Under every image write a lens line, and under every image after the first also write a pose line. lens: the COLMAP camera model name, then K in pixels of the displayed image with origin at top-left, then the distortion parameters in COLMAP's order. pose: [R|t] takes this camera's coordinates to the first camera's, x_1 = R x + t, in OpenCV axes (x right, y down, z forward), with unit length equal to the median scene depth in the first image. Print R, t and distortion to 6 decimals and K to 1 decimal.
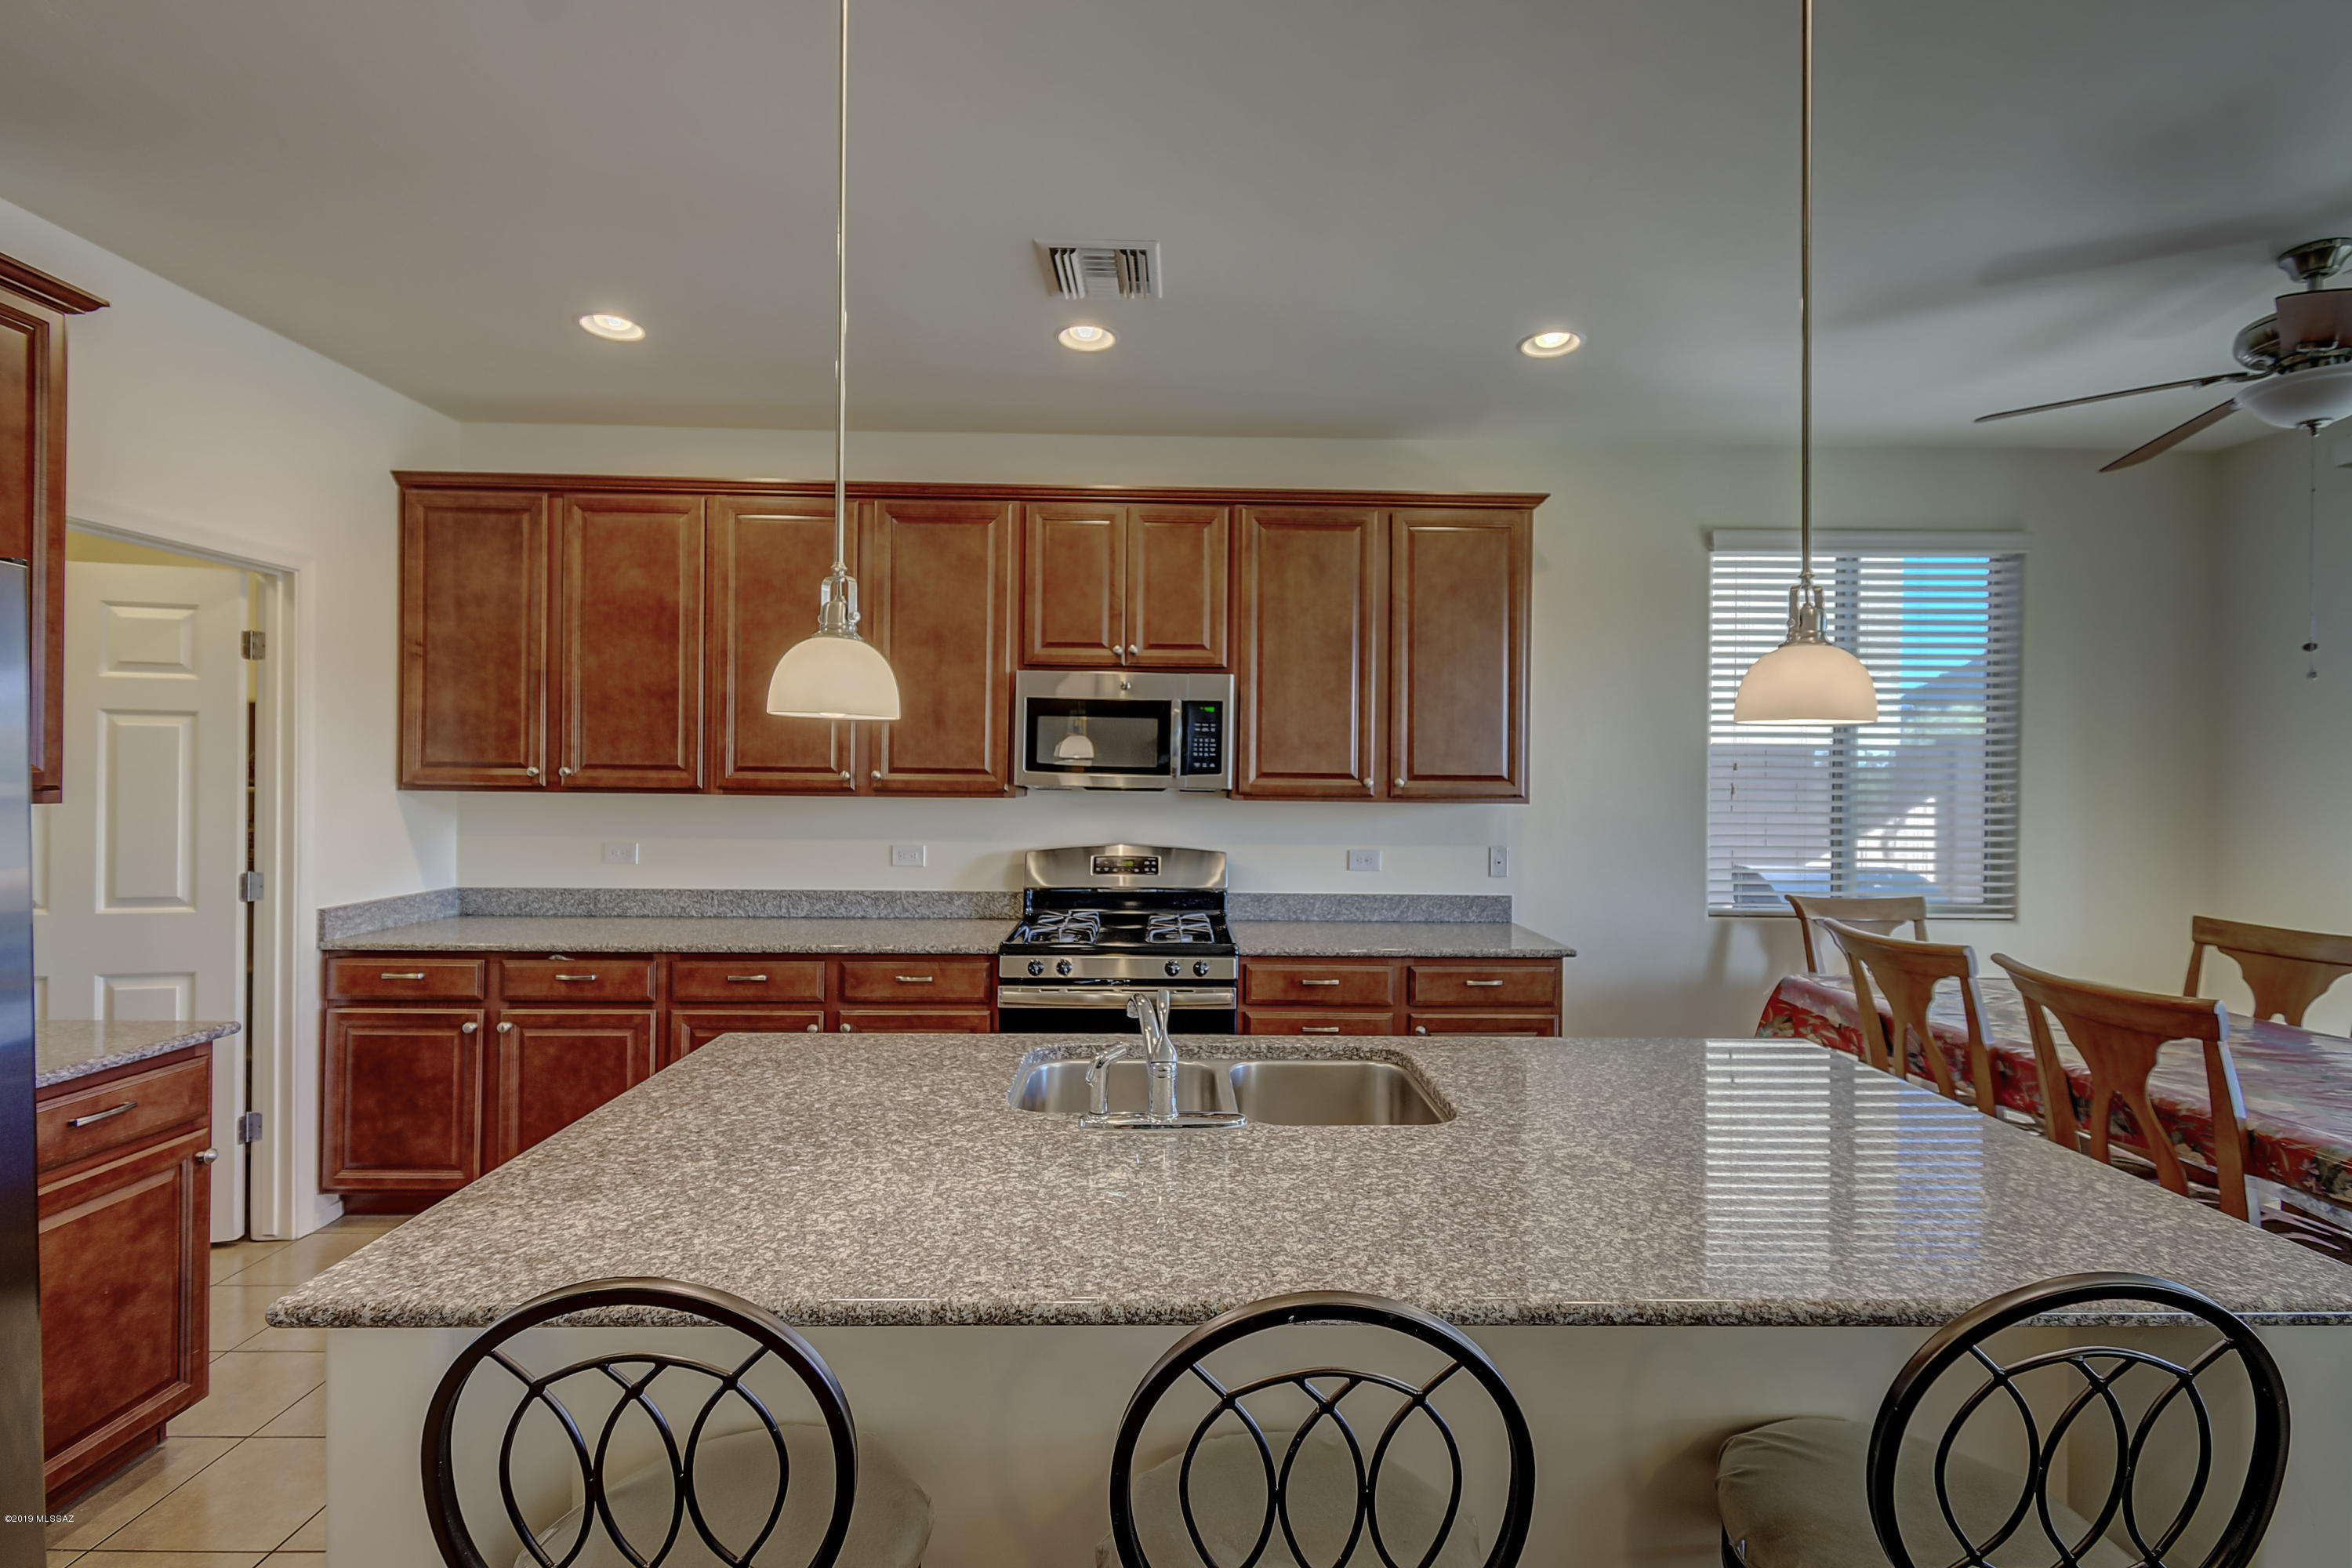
lens RADIAL K [[1031.7, 0, 1188.5], [0, 1031.7, 781.0], [0, 0, 1]] dist [0.013208, -0.004340]
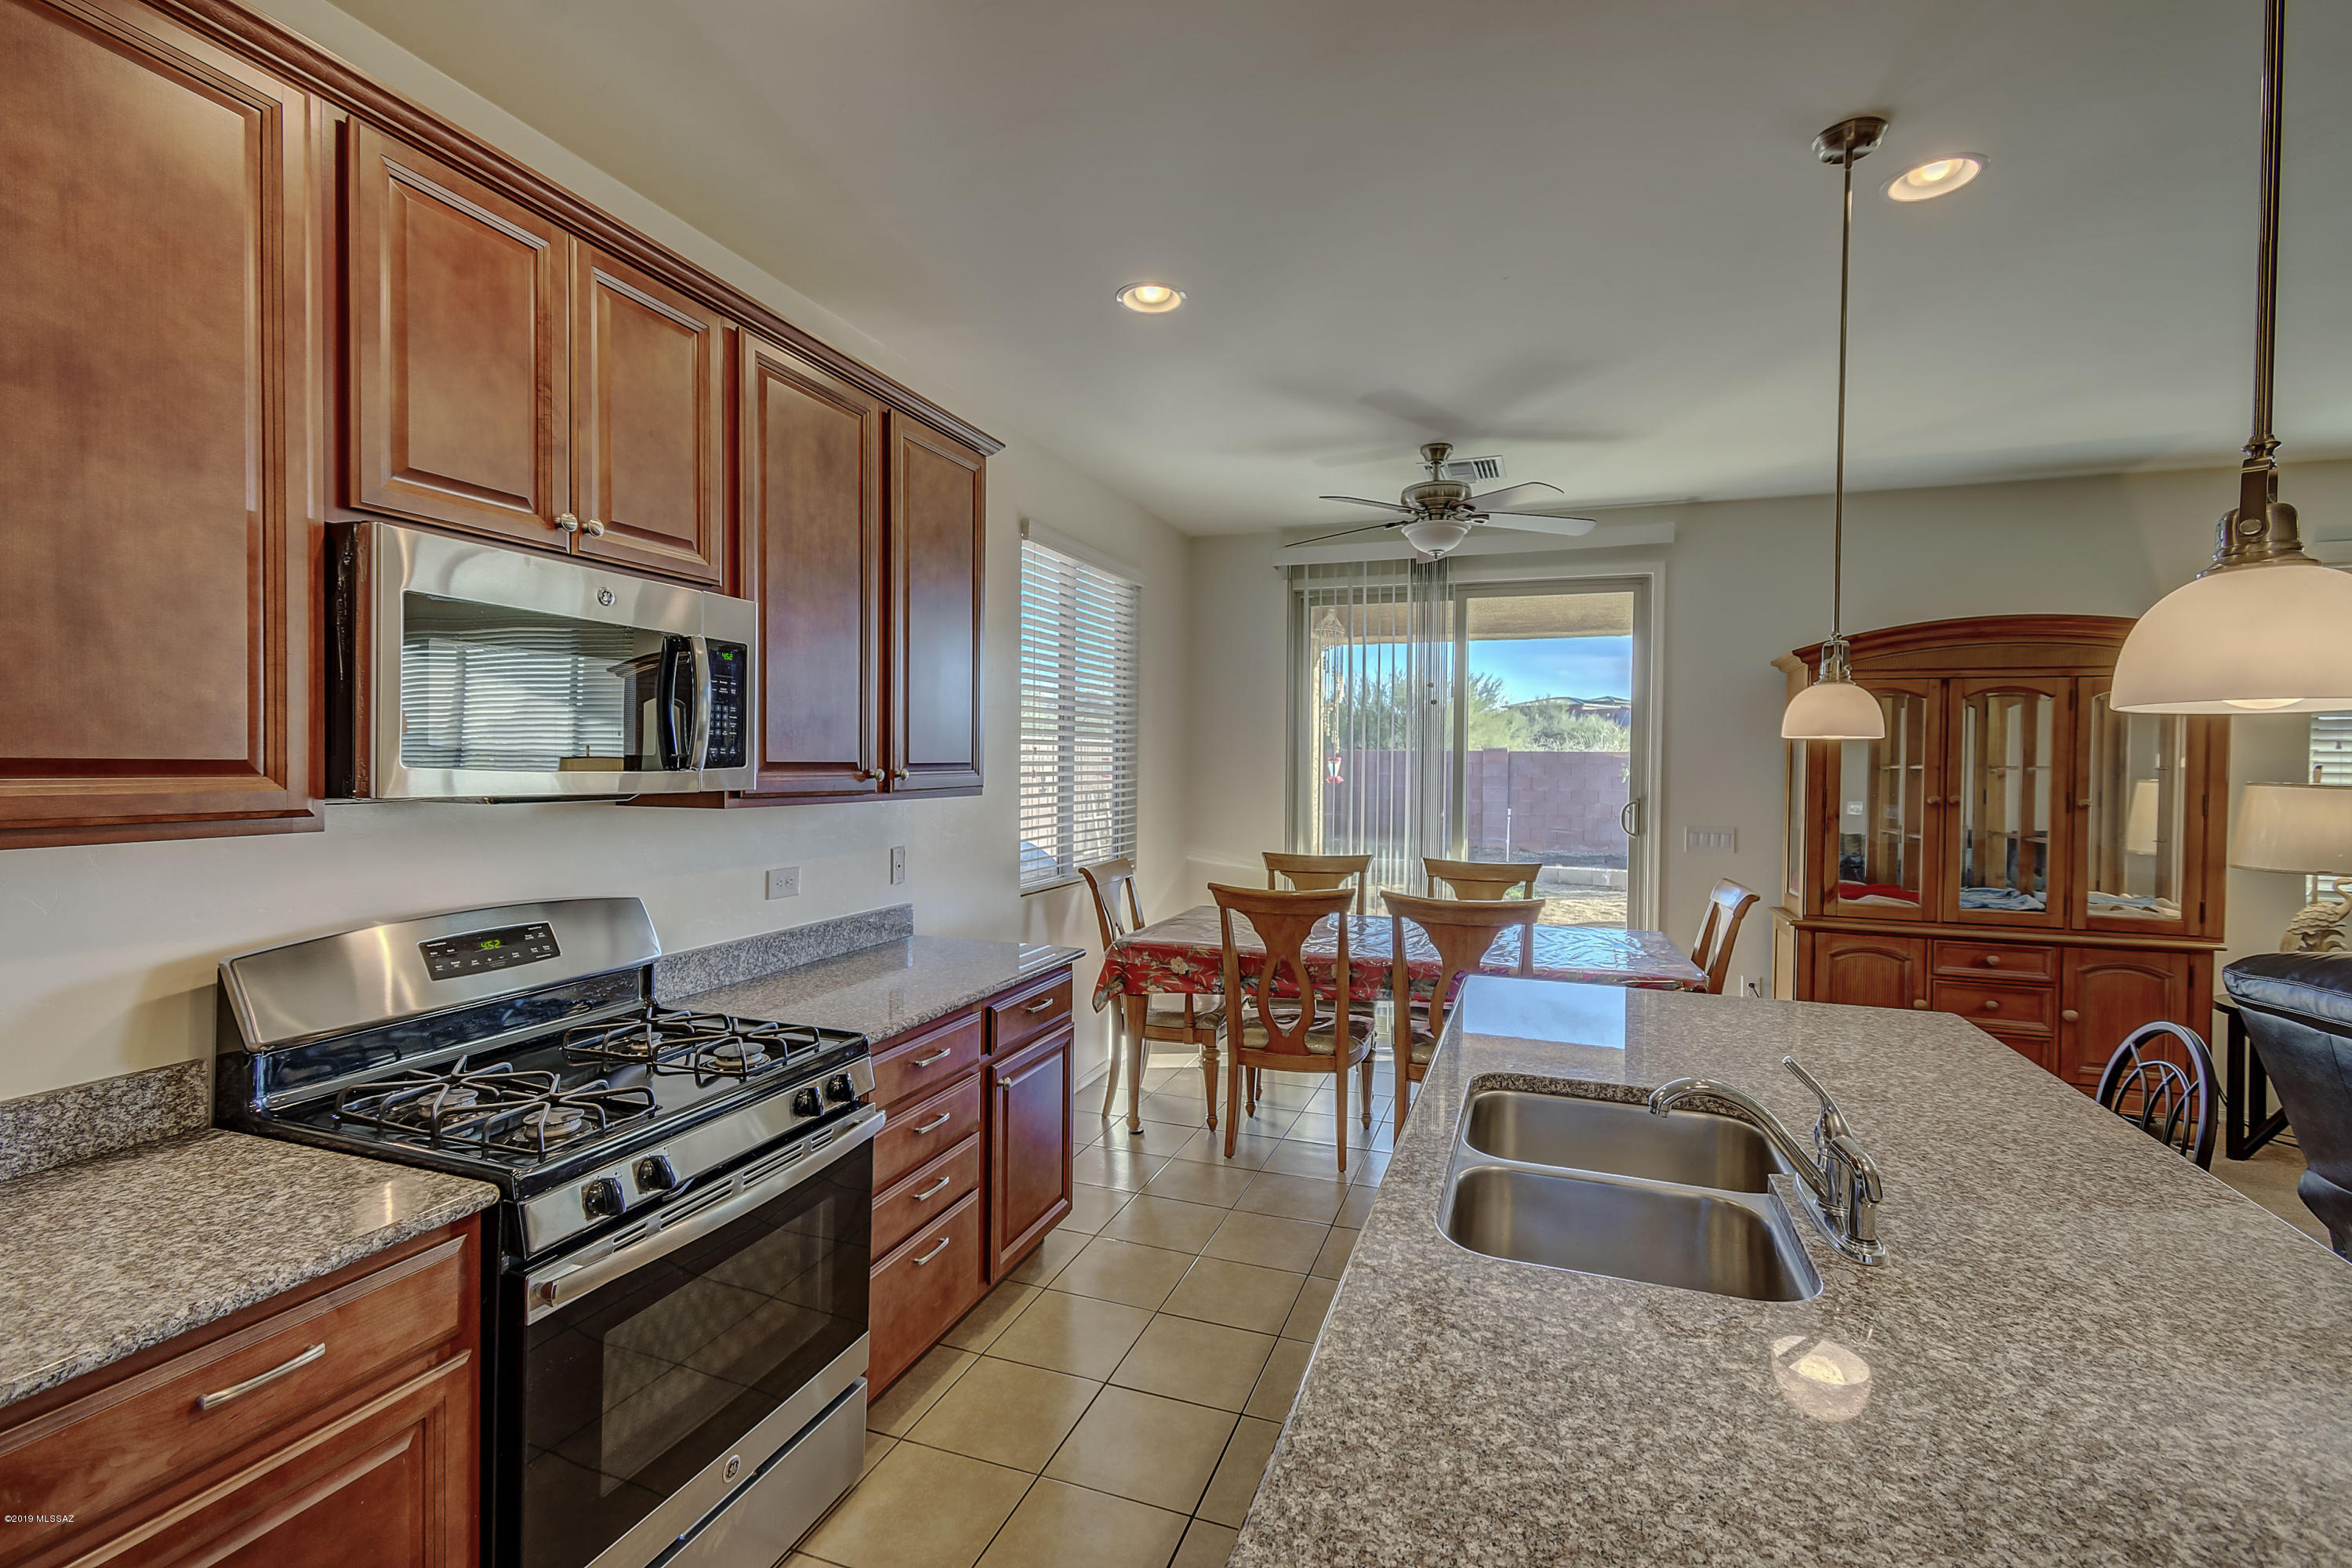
lens RADIAL K [[1031.7, 0, 1190.9], [0, 1031.7, 781.0], [0, 0, 1]] dist [0.013208, -0.004340]
pose [[0.353198, -0.026868, 0.935163, -0.436287], [-0.001901, 0.999565, 0.029436, -0.016169], [-0.935546, -0.012174, 0.352994, 0.540515]]
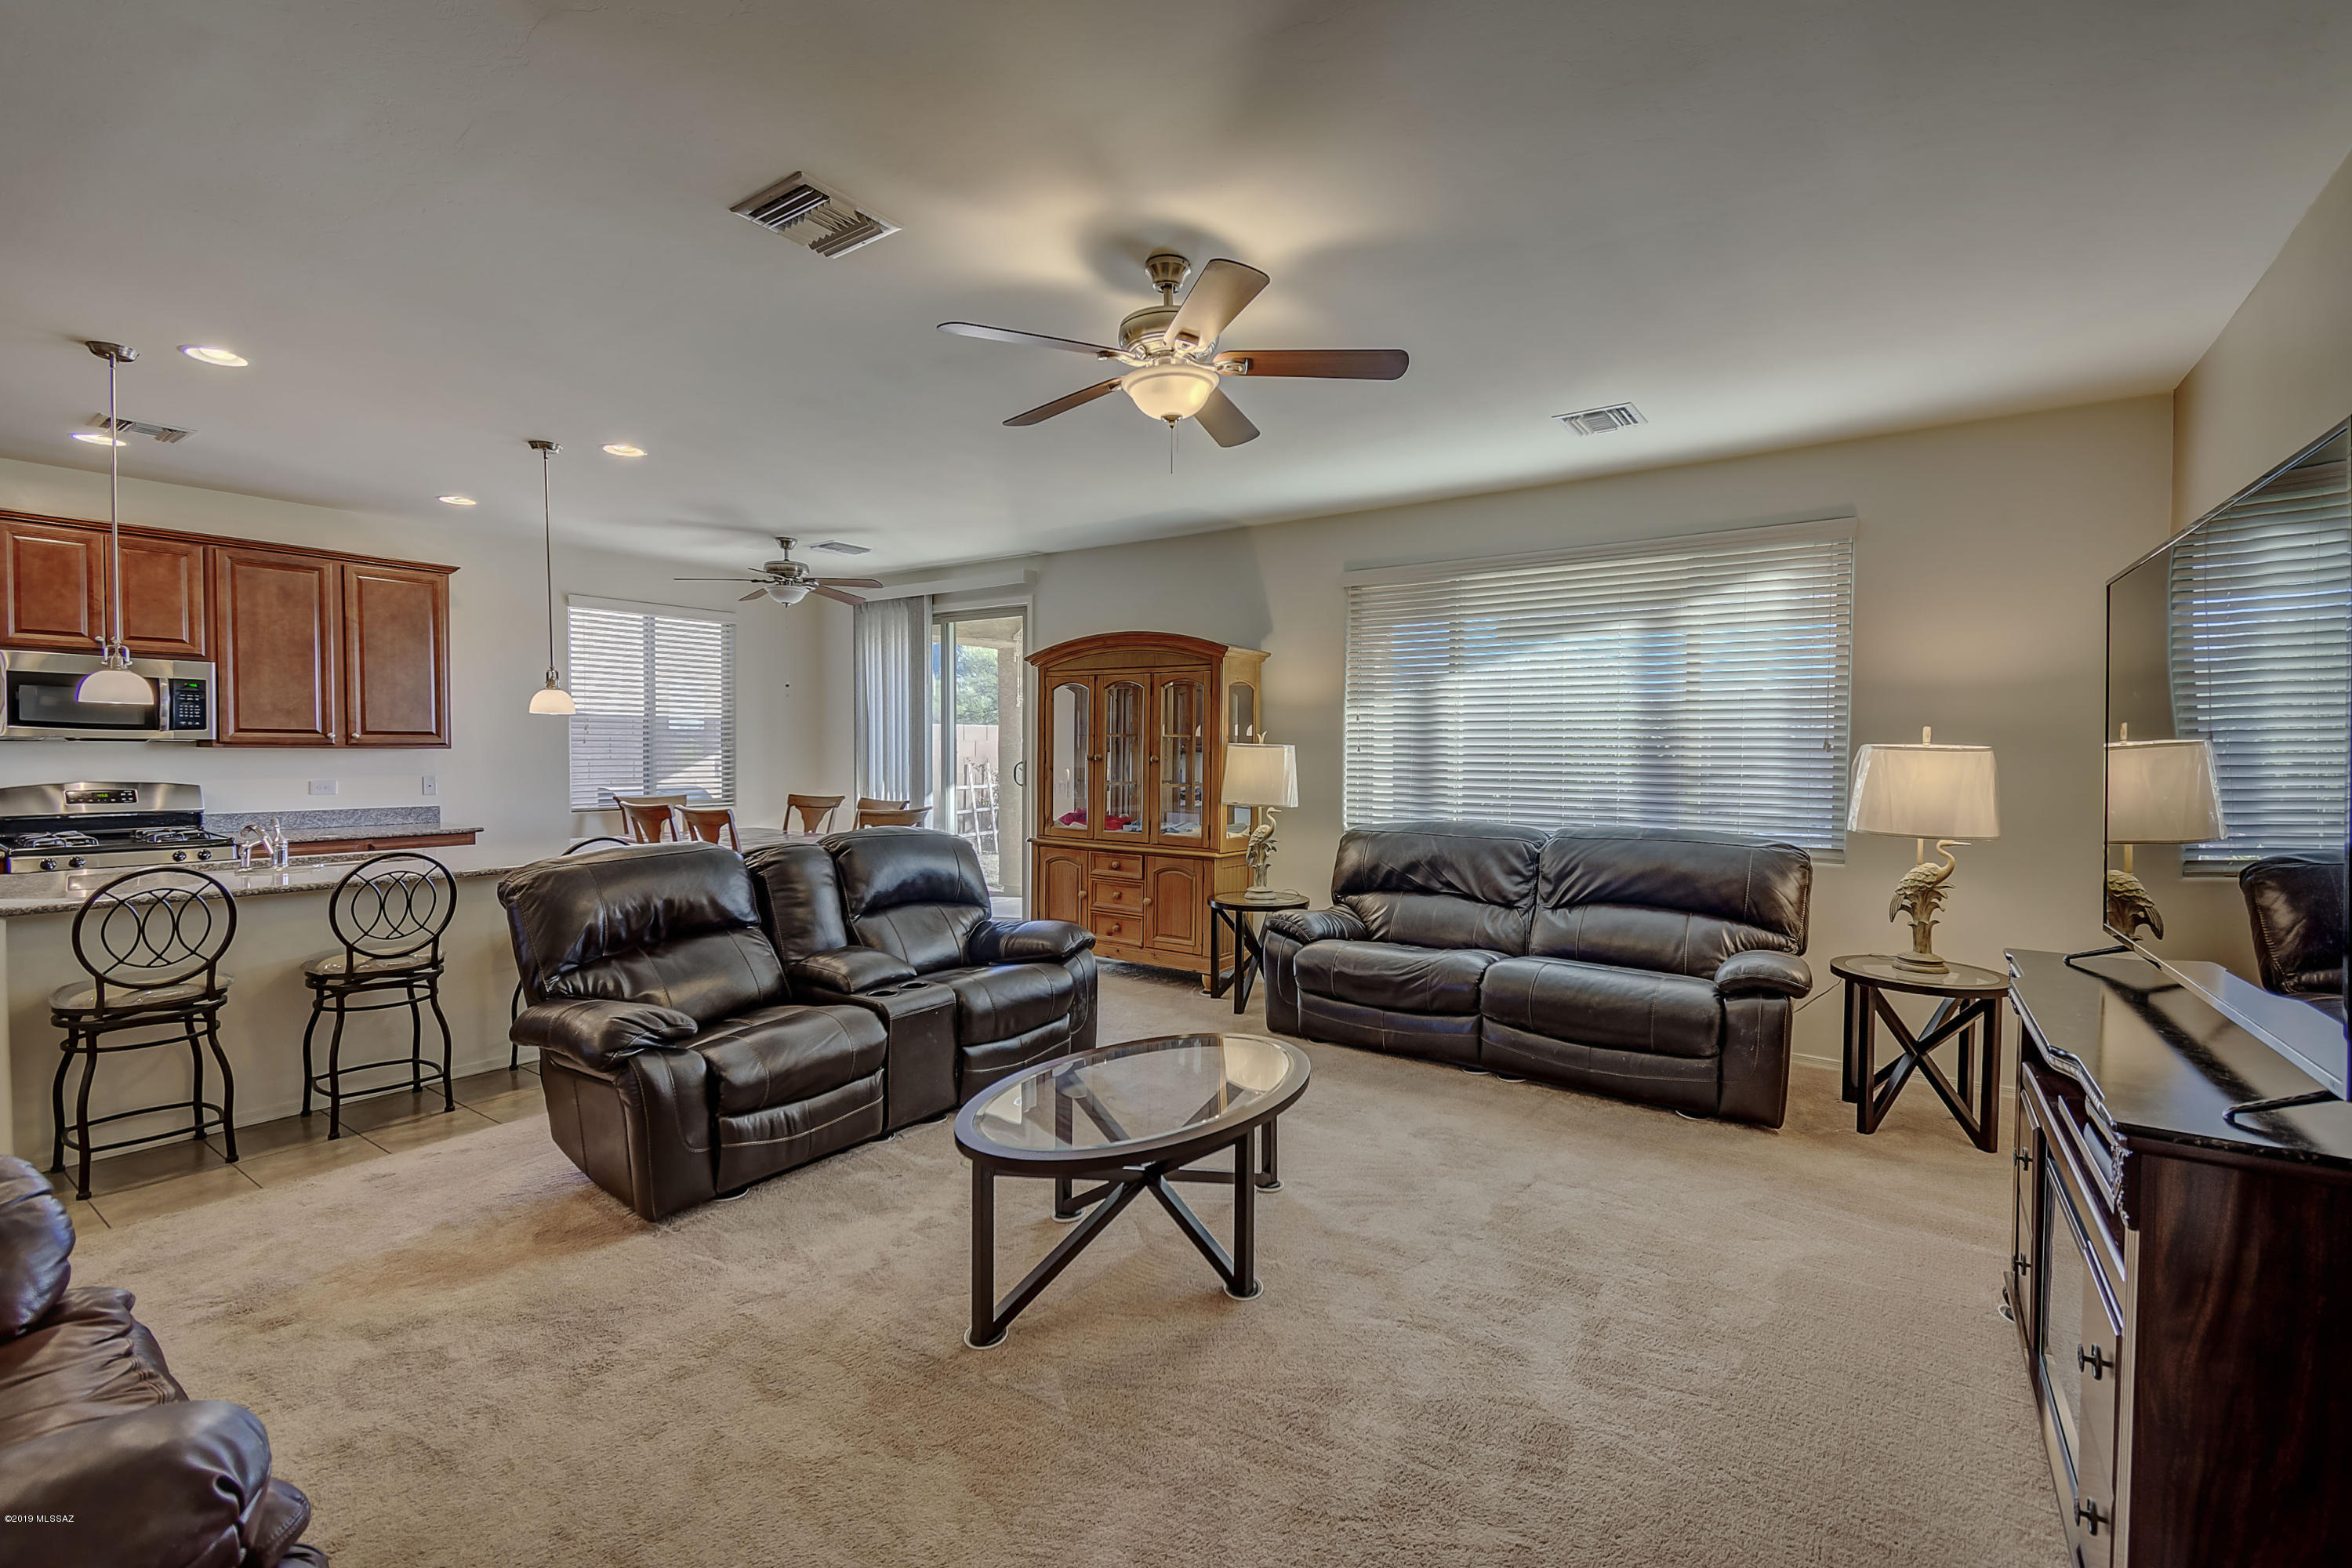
lens RADIAL K [[1031.7, 0, 1191.7], [0, 1031.7, 777.4], [0, 0, 1]] dist [0.013208, -0.004340]
pose [[0.590396, -0.027989, 0.806628, -0.336300], [0.001401, 0.999433, 0.033654, 0.013662], [-0.807112, -0.018739, 0.590101, -1.014106]]
